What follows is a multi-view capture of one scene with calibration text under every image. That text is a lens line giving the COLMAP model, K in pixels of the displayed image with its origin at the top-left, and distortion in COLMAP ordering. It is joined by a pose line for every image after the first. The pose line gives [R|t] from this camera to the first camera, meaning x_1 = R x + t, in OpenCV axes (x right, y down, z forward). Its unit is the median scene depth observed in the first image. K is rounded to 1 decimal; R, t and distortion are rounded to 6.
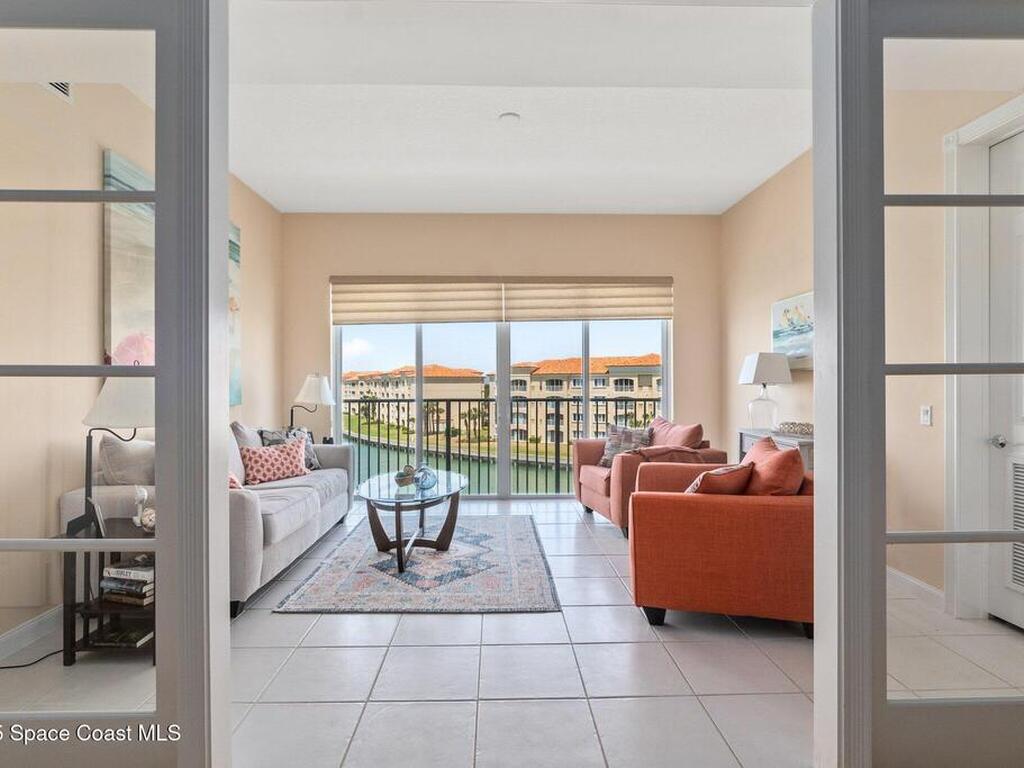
lens RADIAL K [[536.2, 0, 507.9], [0, 536.2, 378.5], [0, 0, 1]] dist [-0.029656, -0.000148]
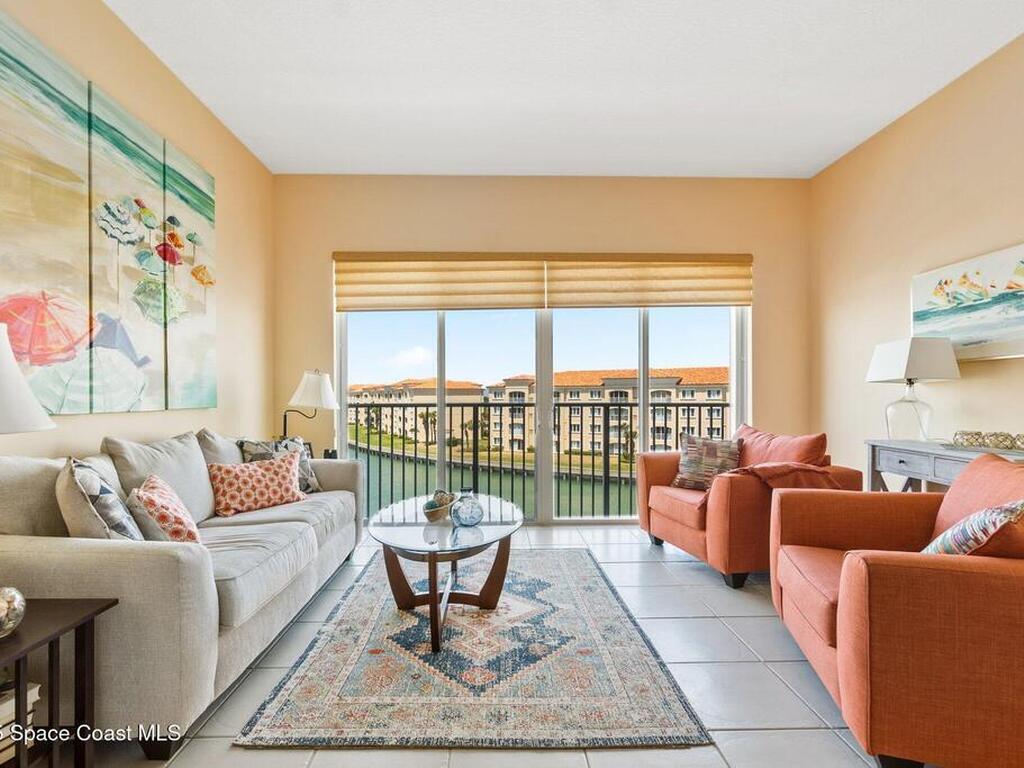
lens RADIAL K [[498.0, 0, 497.5], [0, 498.0, 395.5], [0, 0, 1]] dist [-0.018169, 0.000464]
pose [[0.999975, 0.001774, -0.006870, -0.097363], [-0.001727, 0.999975, 0.006875, 0.027895], [0.006882, -0.006863, 0.999953, 0.308377]]
